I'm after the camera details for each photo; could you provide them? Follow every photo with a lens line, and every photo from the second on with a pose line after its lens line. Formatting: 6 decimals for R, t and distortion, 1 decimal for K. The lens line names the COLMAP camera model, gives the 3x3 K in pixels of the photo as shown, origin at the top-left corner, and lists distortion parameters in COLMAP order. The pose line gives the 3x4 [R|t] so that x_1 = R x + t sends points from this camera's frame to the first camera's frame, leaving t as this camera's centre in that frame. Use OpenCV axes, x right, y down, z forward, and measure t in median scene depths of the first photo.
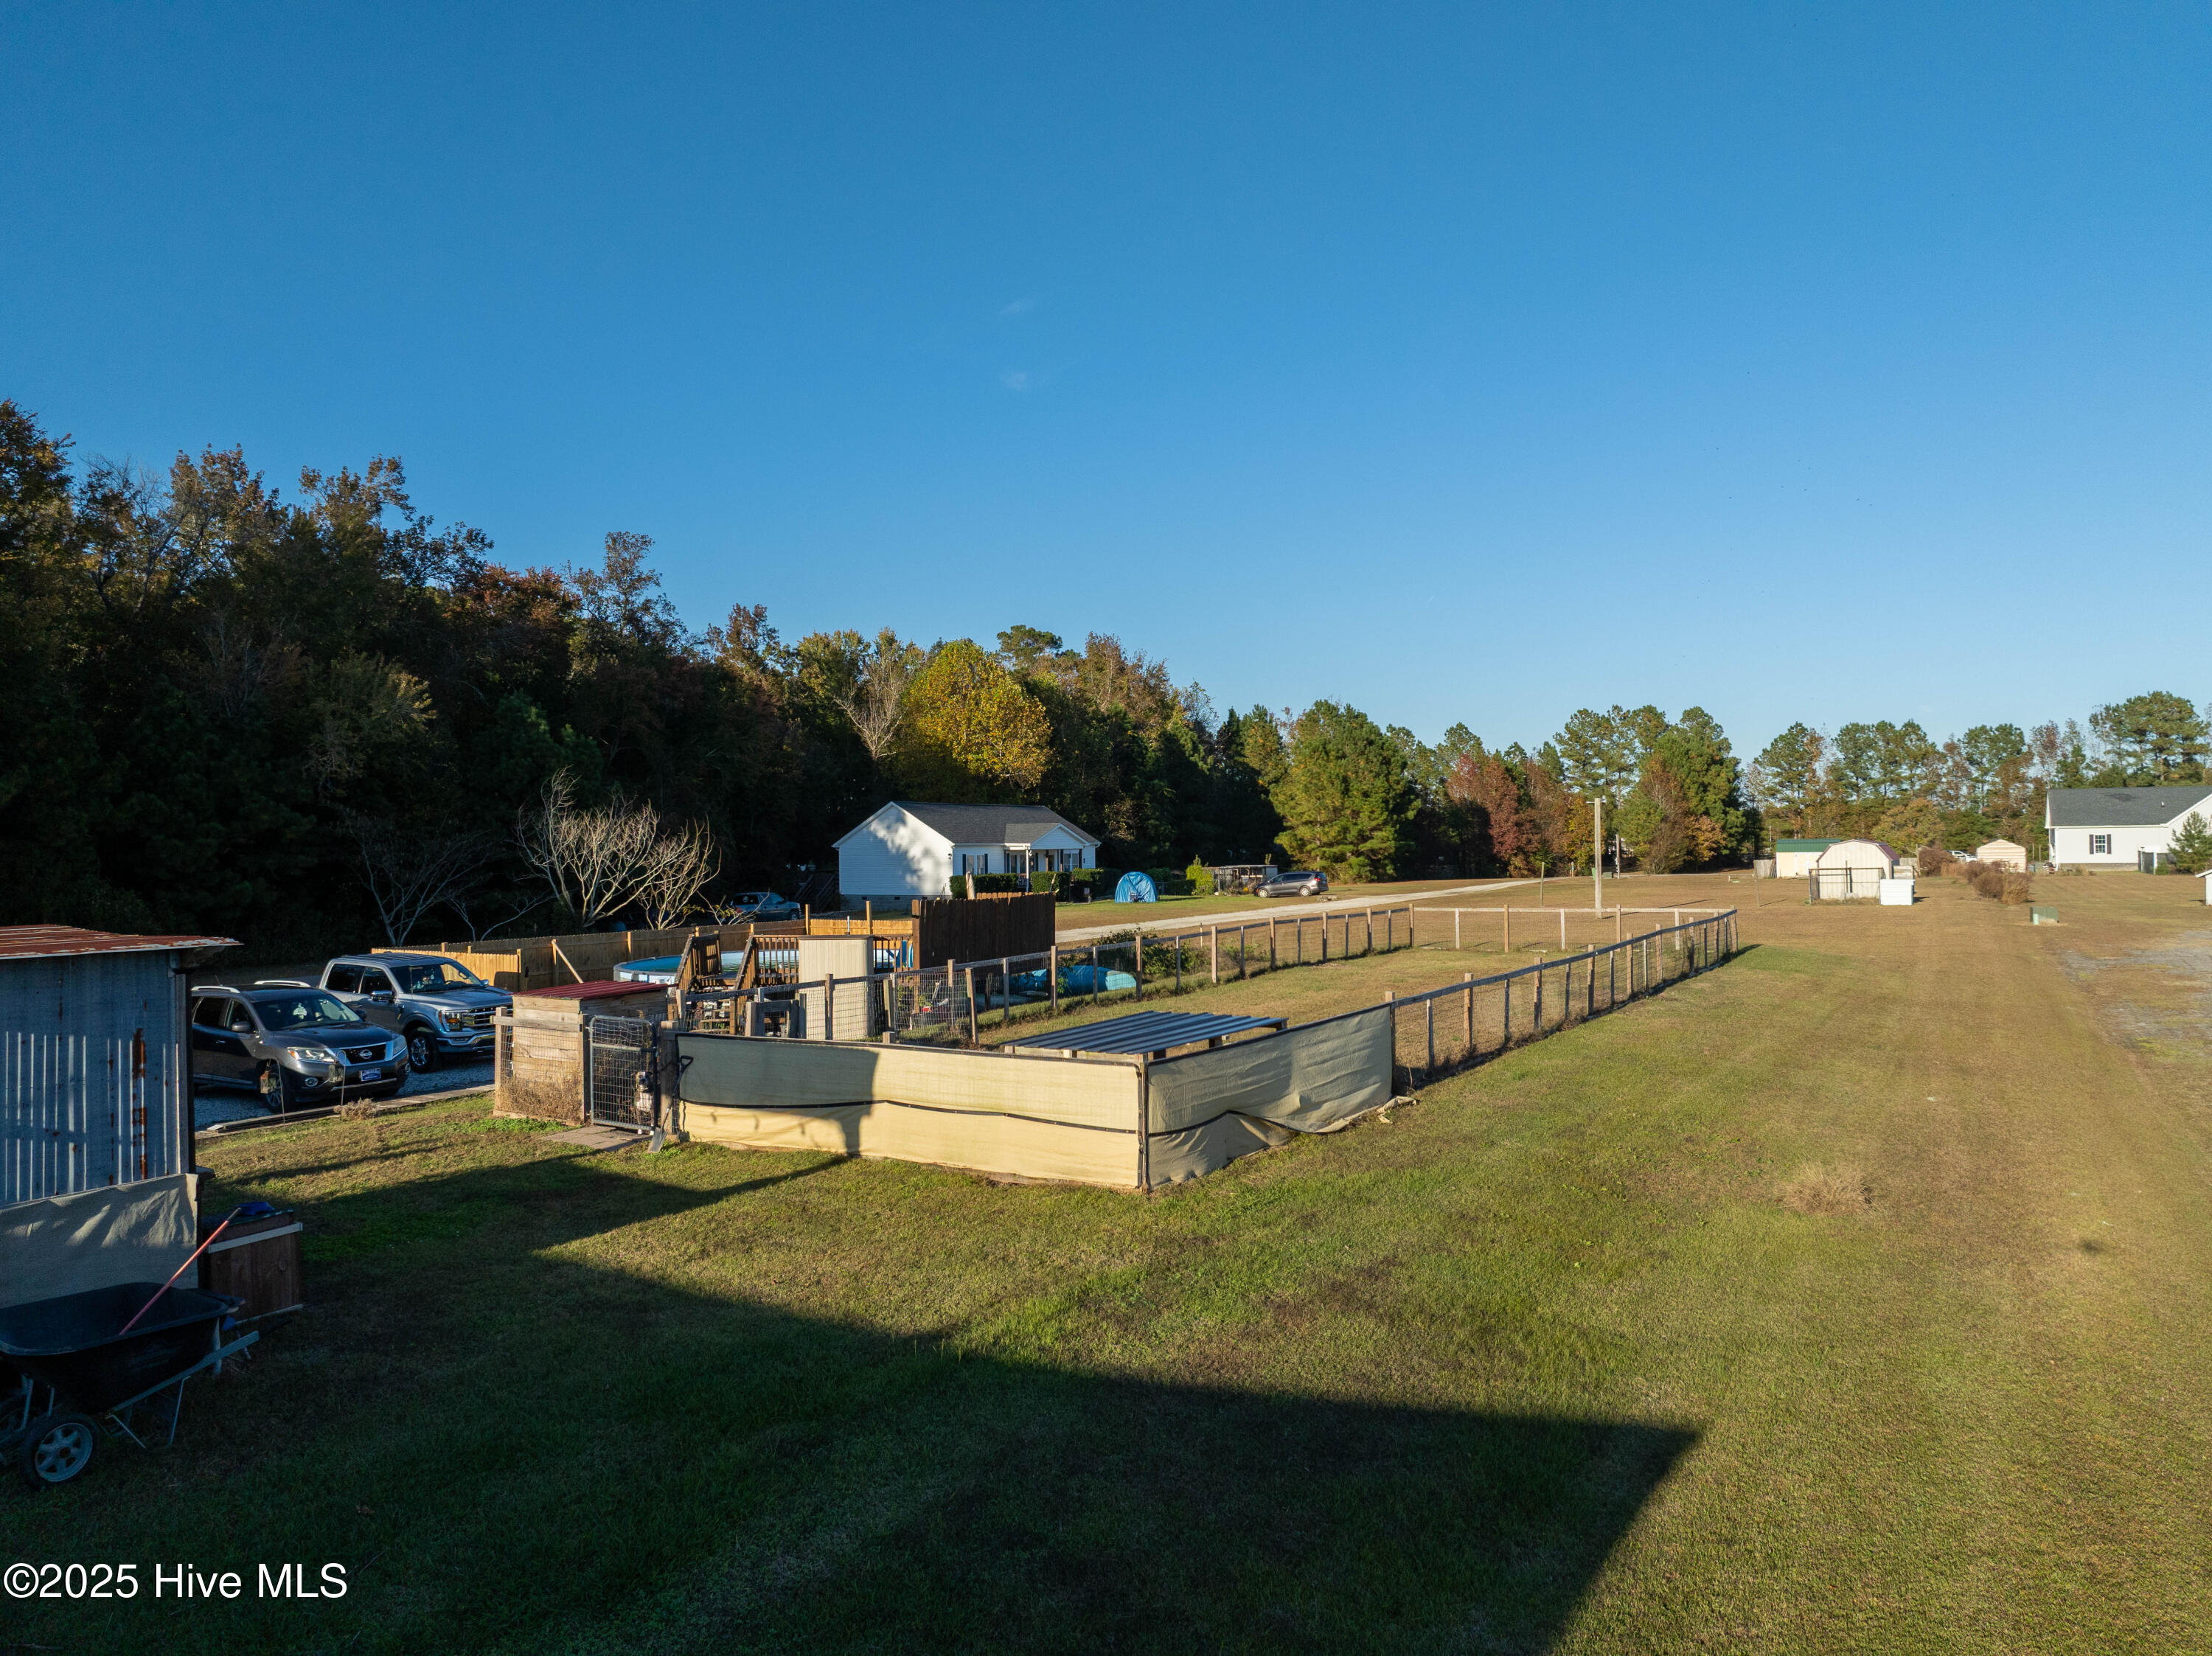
lens RADIAL K [[1554.6, 0, 1097.1], [0, 1554.6, 827.2], [0, 0, 1]] dist [-0.050987, -0.002939]
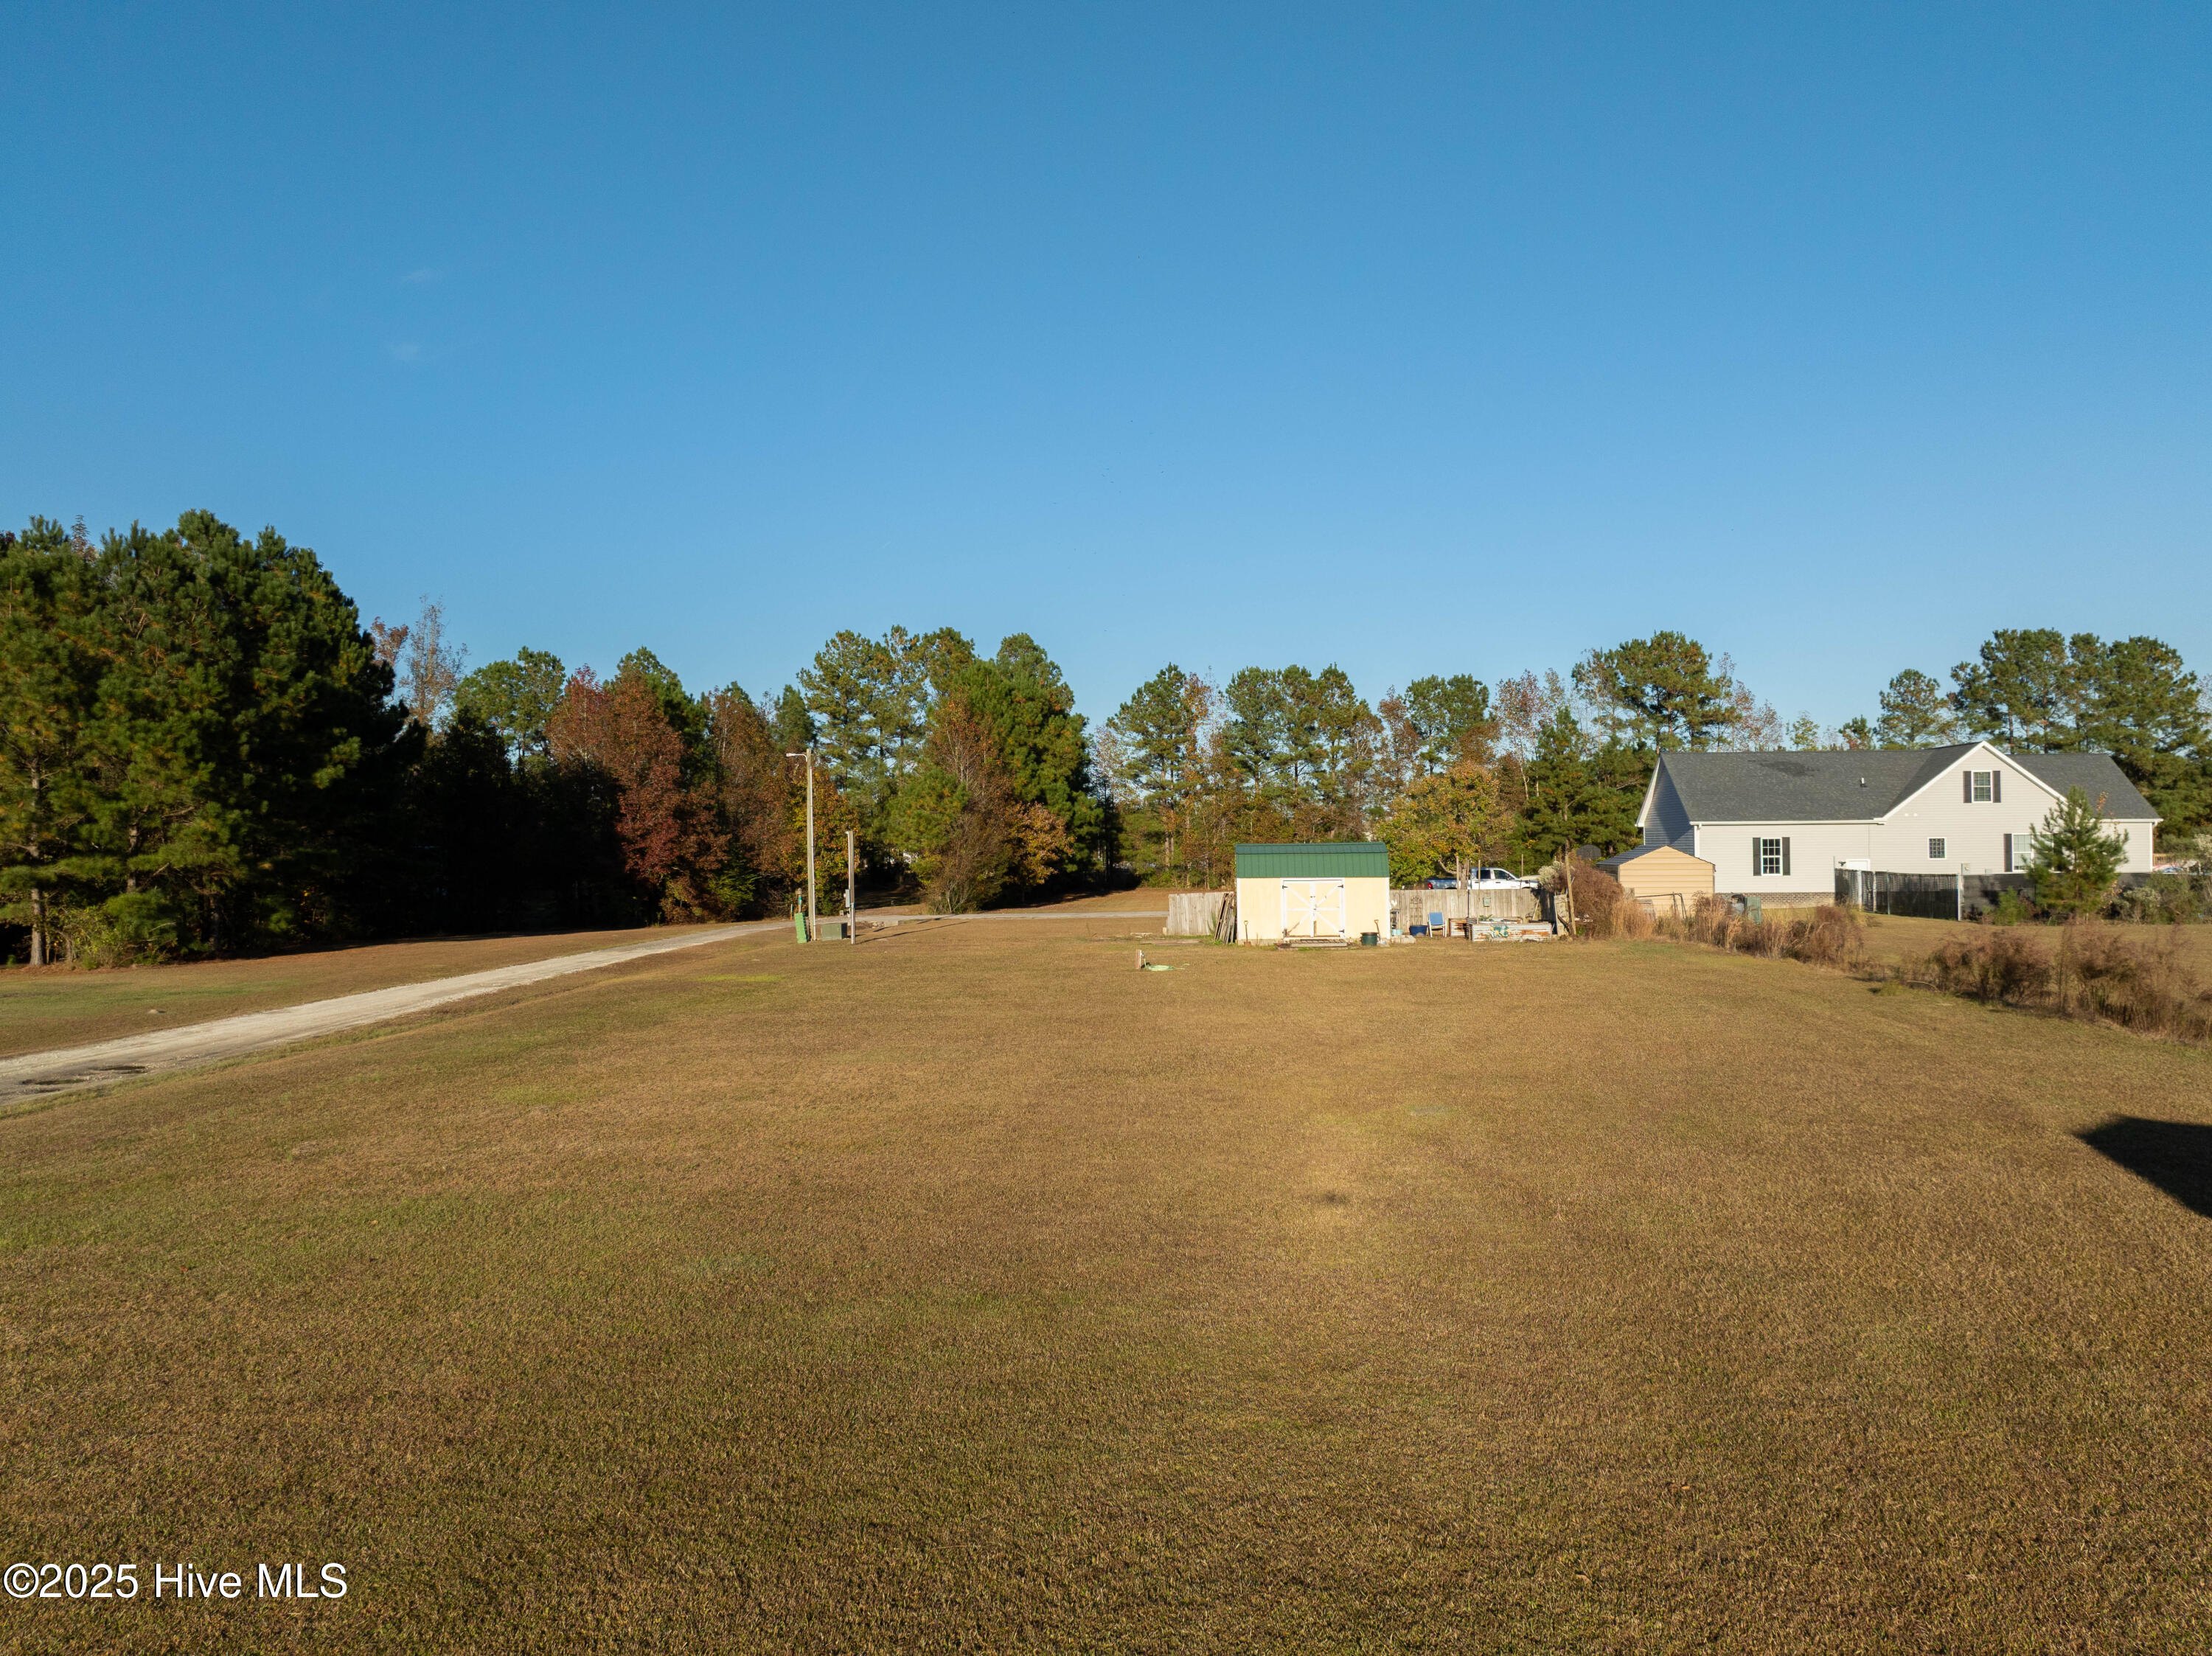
lens RADIAL K [[1538.1, 0, 1101.5], [0, 1538.1, 823.6], [0, 0, 1]] dist [-0.023515, -0.000363]
pose [[0.907852, 0.009150, 0.419191, 0.181214], [-0.005882, 0.999941, -0.009088, 0.004749], [-0.419249, 0.005785, 0.907853, 0.484908]]
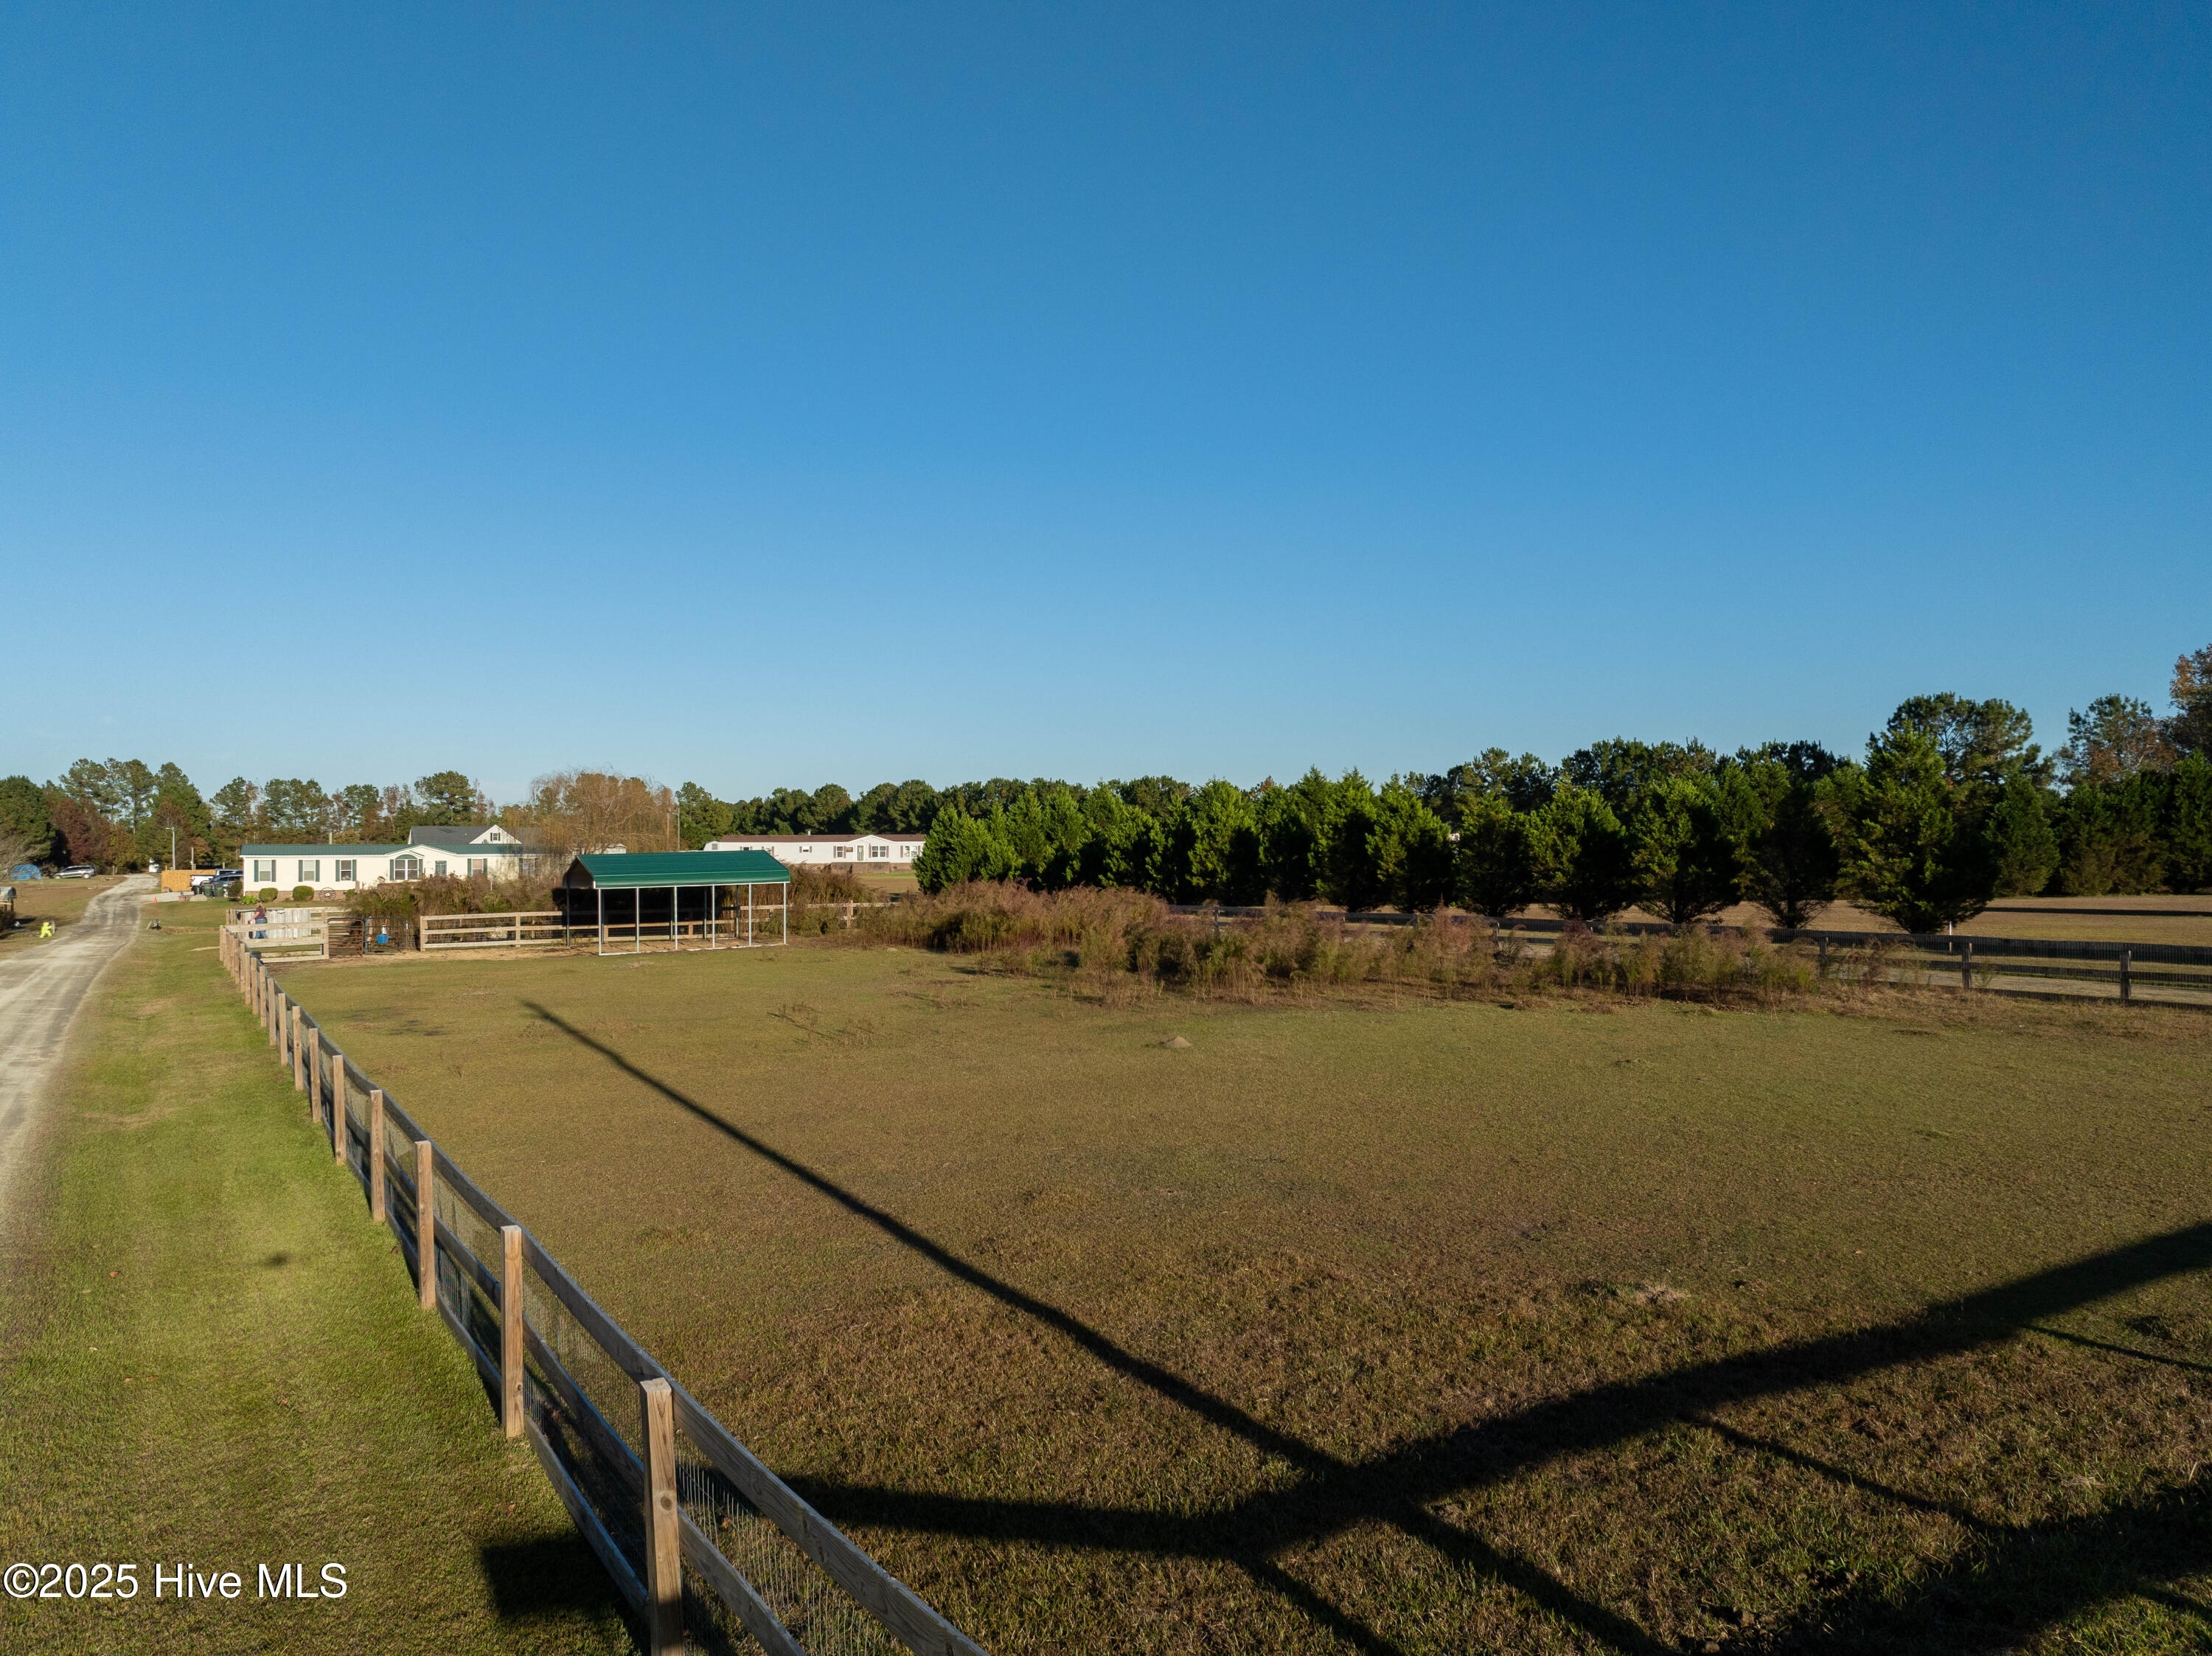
lens RADIAL K [[1568.4, 0, 1112.0], [0, 1568.4, 832.9], [0, 0, 1]] dist [-0.041920, 0.010371]
pose [[0.489162, 0.015932, 0.872047, -0.533025], [-0.008648, 0.999873, -0.013416, 0.002004], [-0.872150, -0.000978, 0.489238, -0.595480]]
